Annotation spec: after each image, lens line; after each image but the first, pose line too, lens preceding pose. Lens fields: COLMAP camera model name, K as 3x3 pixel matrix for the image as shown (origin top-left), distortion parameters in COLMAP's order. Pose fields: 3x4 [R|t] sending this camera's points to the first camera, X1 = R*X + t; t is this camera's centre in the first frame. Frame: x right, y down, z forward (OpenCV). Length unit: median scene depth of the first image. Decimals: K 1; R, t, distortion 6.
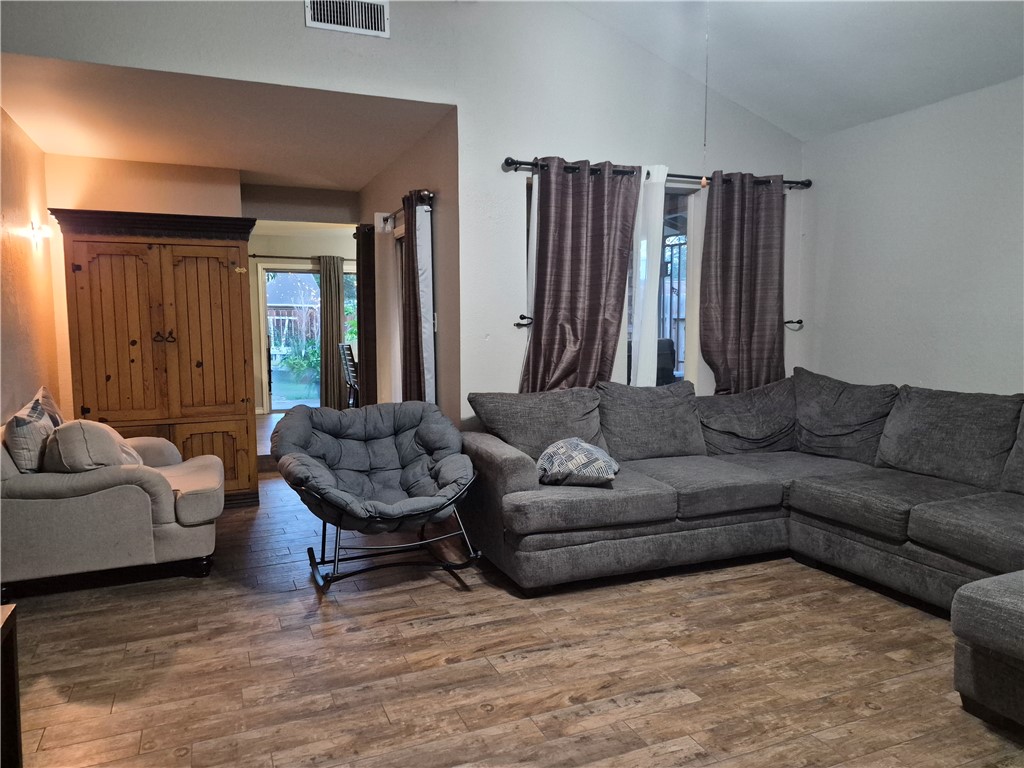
lens RADIAL K [[706.4, 0, 512.3], [0, 706.4, 386.0], [0, 0, 1]] dist [0.079882, -0.091582]
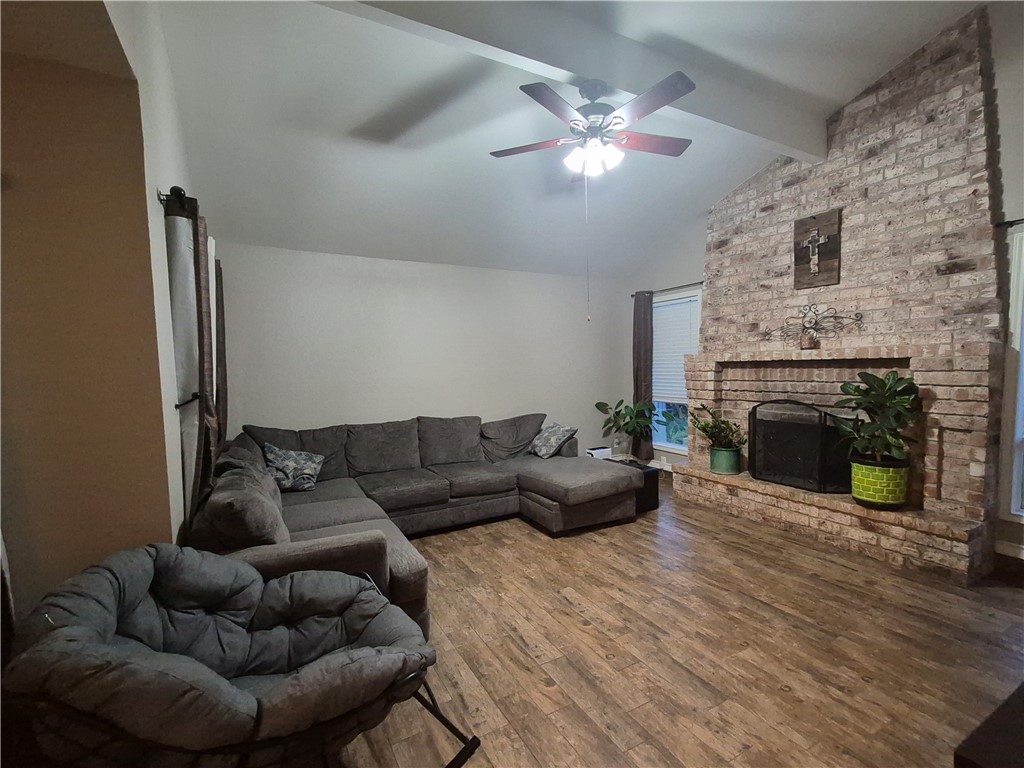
lens RADIAL K [[469.0, 0, 522.5], [0, 469.0, 393.7], [0, 0, 1]] dist [0.002161, 0.003197]
pose [[-0.108419, -0.054644, 0.992602, -0.905278], [0.110238, 0.991669, 0.066634, -0.160494], [-0.987974, 0.116647, -0.101492, 1.171047]]
